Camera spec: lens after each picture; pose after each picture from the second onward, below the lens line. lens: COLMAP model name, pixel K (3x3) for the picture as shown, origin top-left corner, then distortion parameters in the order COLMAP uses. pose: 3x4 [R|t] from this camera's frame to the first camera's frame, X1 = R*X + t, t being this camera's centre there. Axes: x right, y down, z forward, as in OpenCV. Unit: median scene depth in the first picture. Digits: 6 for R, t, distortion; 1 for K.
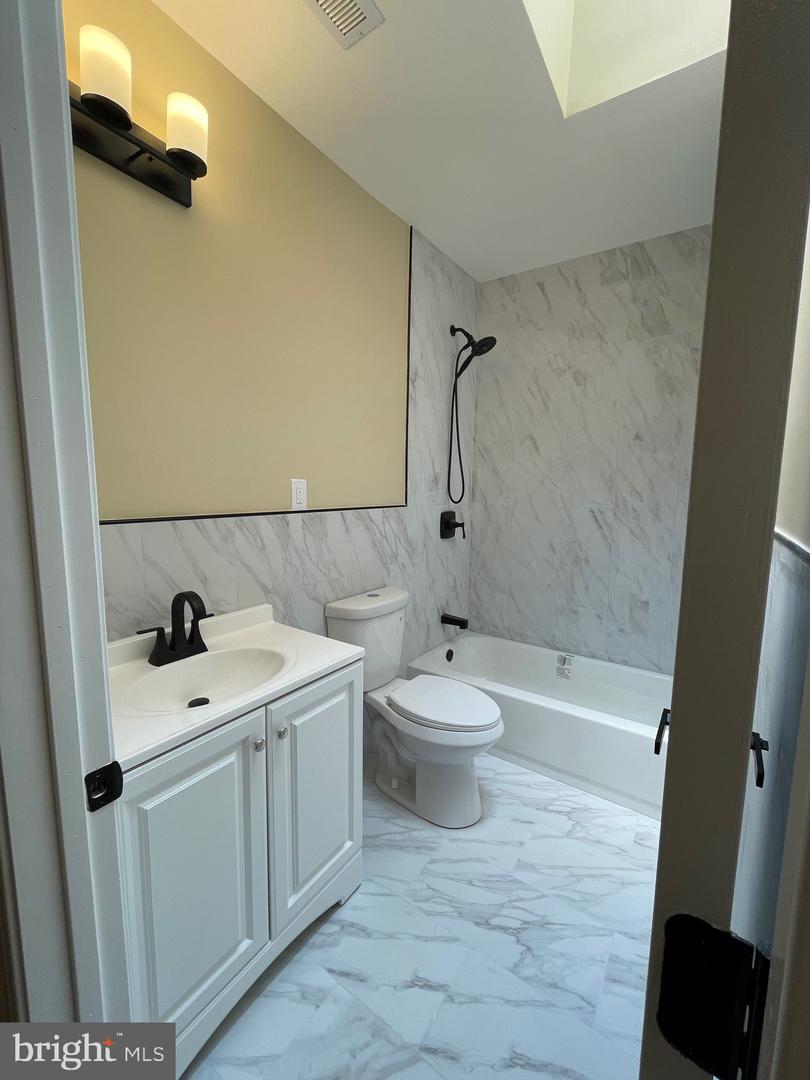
lens RADIAL K [[433.7, 0, 404.8], [0, 433.7, 537.5], [0, 0, 1]] dist [-0.002217, -0.000970]
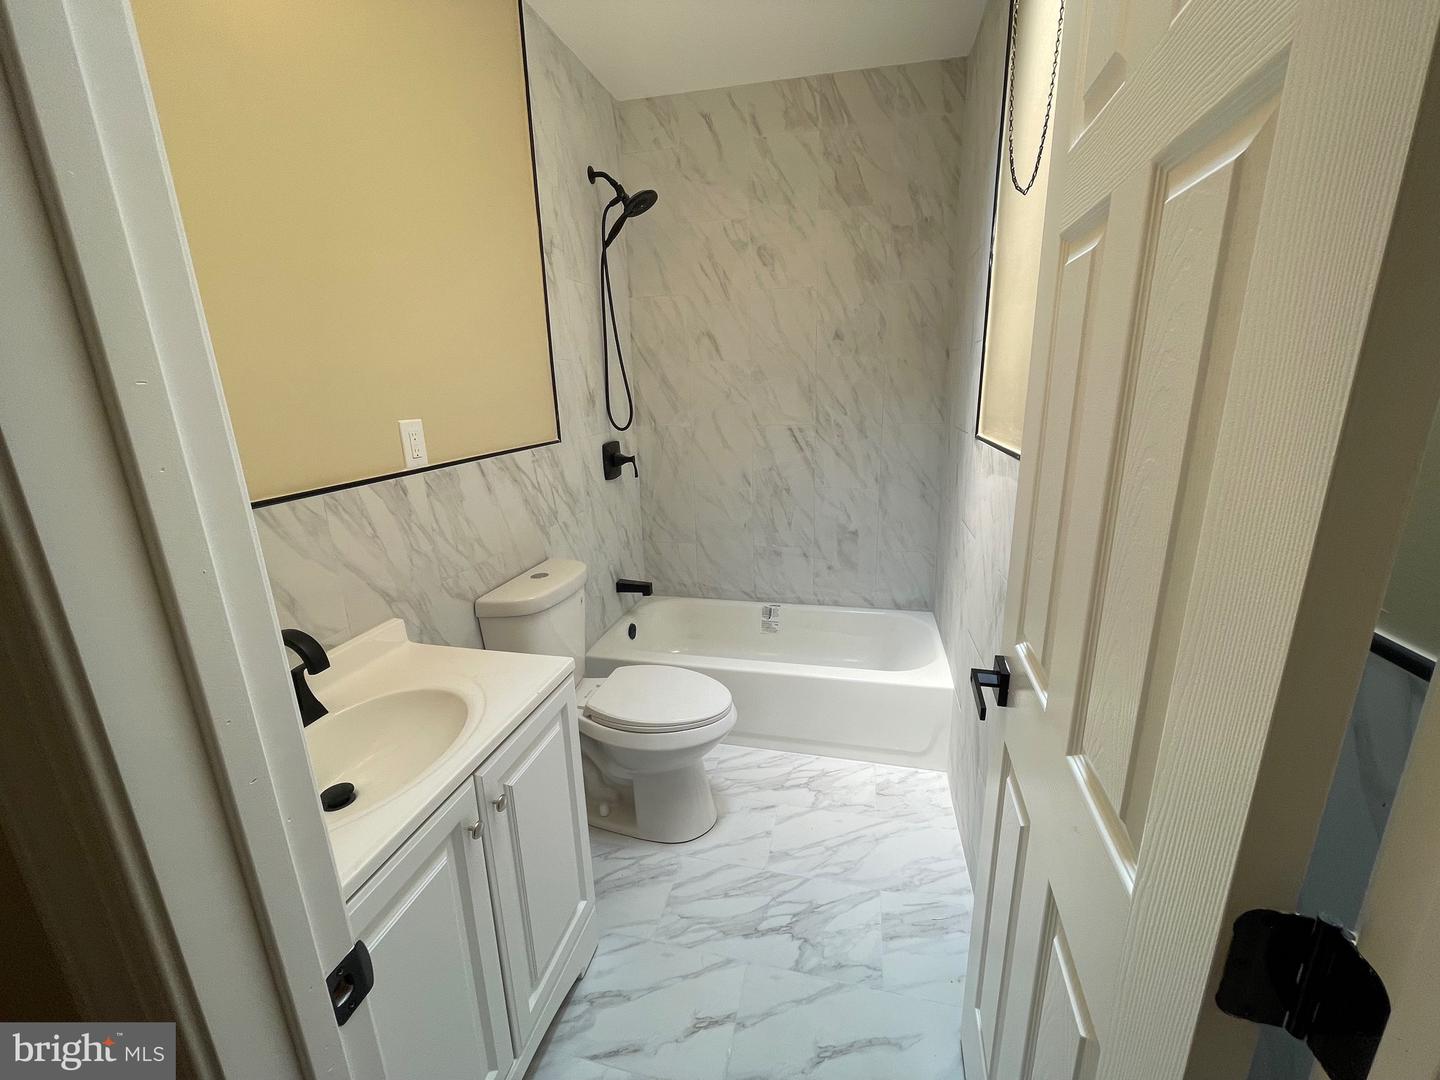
lens RADIAL K [[578.2, 0, 720.7], [0, 578.2, 538.0], [0, 0, 1]] dist [-0.002217, -0.000970]
pose [[0.930495, -0.131000, 0.342080, -0.112890], [0.083013, 0.984981, 0.151398, -0.045797], [-0.356775, -0.112478, 0.927394, 0.024675]]
